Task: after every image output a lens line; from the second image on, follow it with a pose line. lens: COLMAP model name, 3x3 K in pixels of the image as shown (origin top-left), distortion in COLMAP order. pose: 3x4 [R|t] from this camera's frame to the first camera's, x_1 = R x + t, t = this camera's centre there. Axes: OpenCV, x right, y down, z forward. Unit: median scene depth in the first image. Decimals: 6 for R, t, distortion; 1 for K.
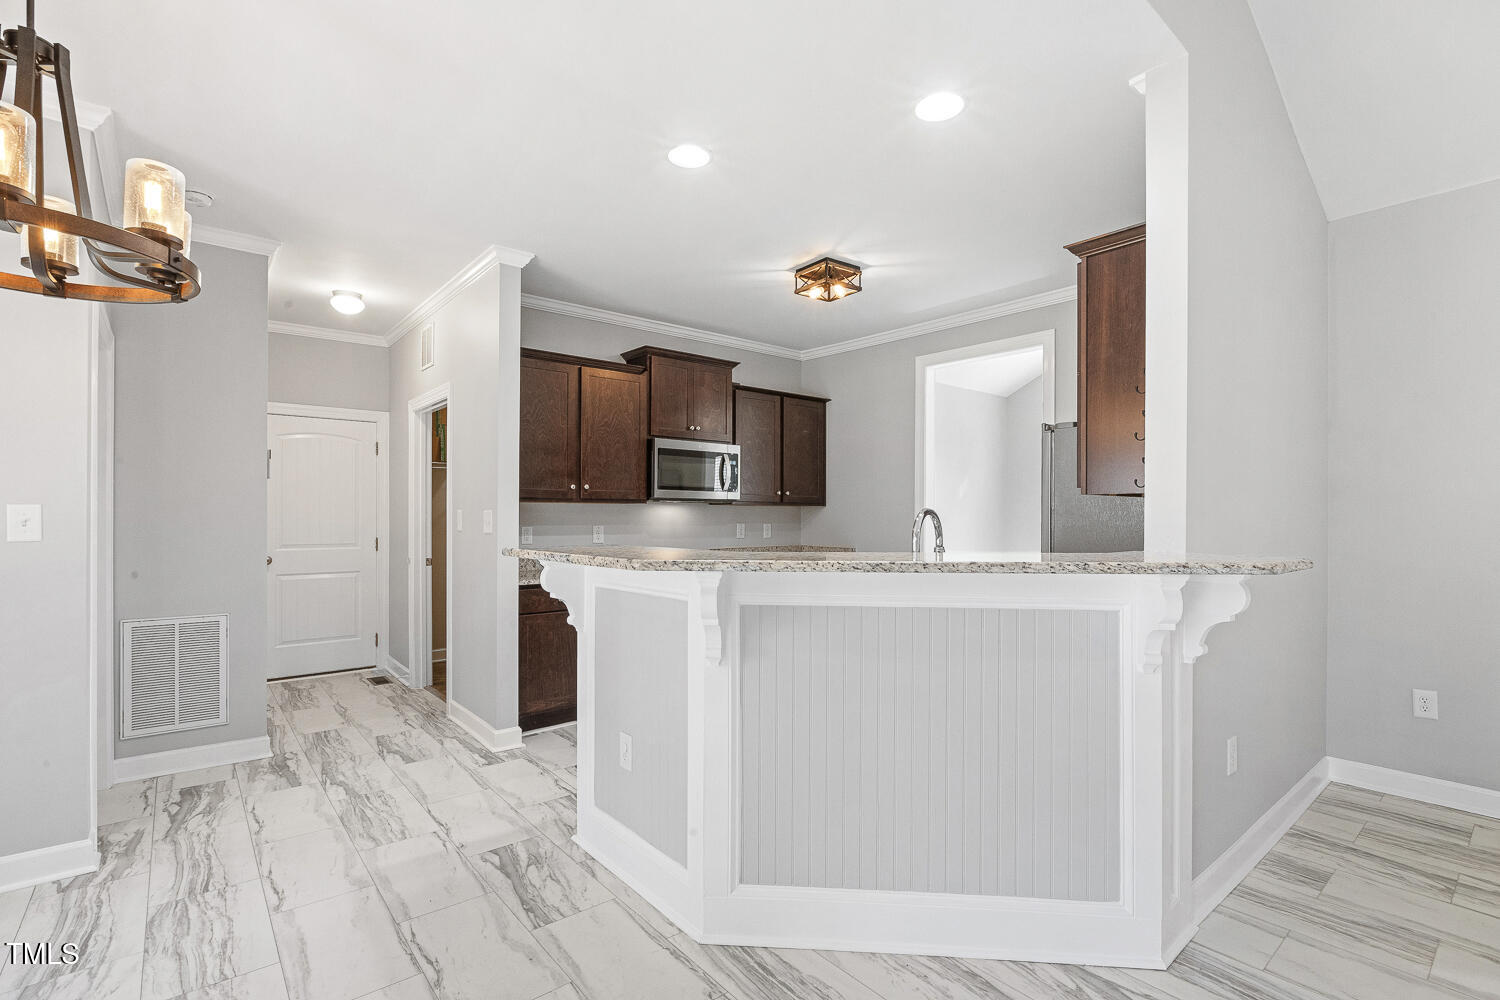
lens RADIAL K [[689.6, 0, 750.9], [0, 689.6, 496.6], [0, 0, 1]] dist [-0.007517, -0.001485]
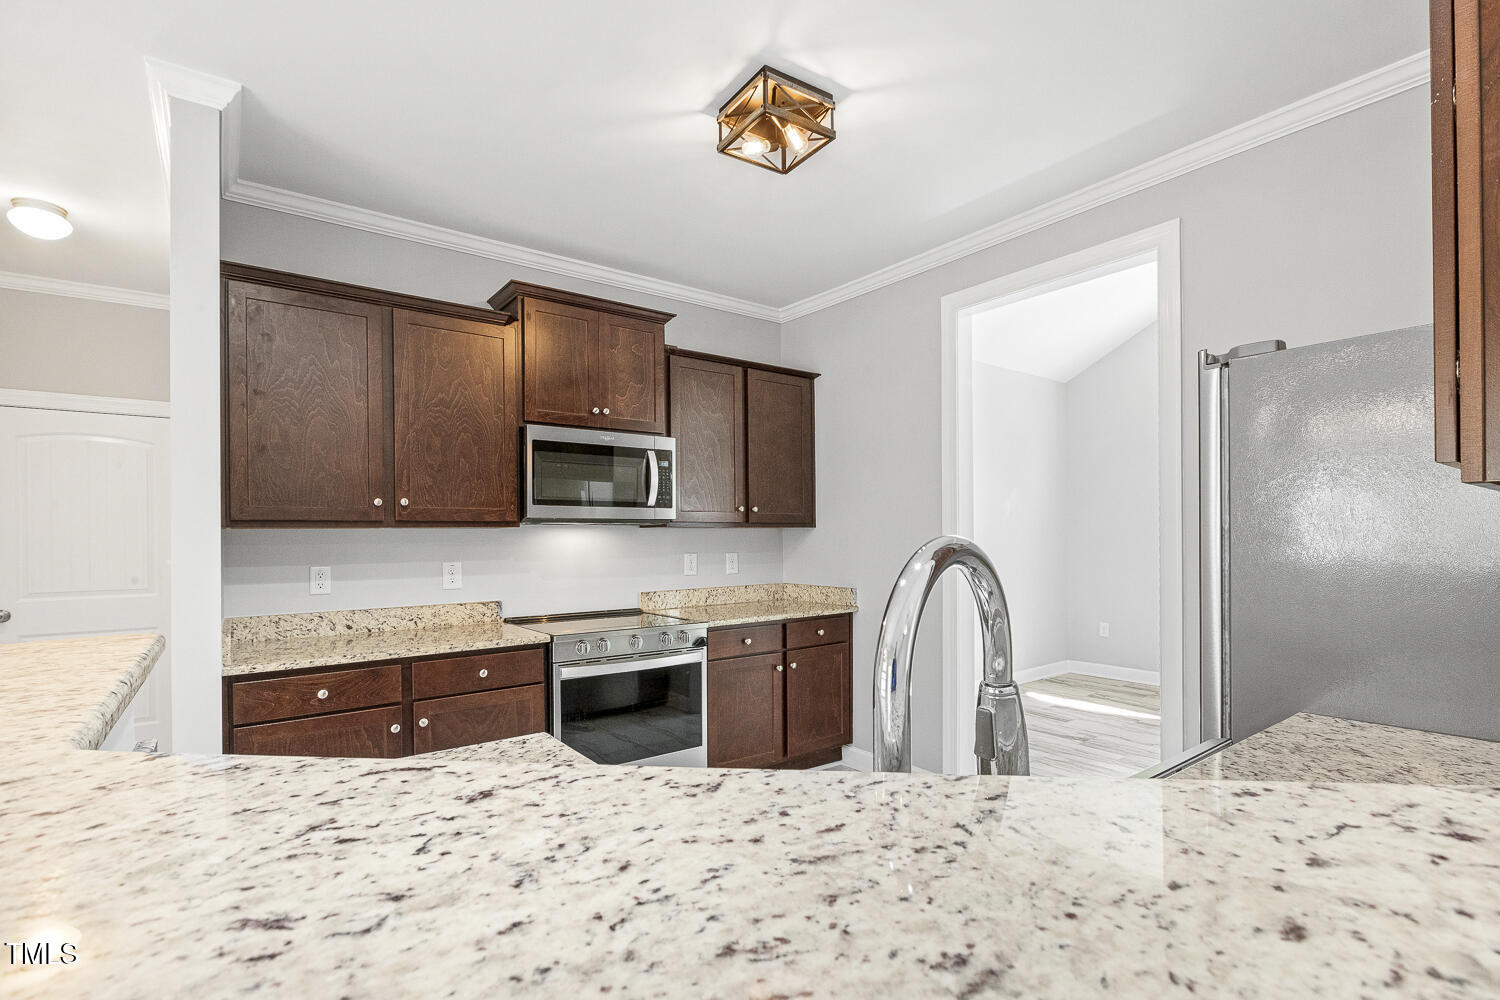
lens RADIAL K [[689.6, 0, 750.6], [0, 689.6, 523.7], [0, 0, 1]] dist [-0.007517, -0.001485]
pose [[0.998582, -0.013719, -0.051438, 0.096023], [0.014174, 0.999864, 0.008482, 0.004121], [0.051315, -0.009199, 0.998640, 0.364278]]
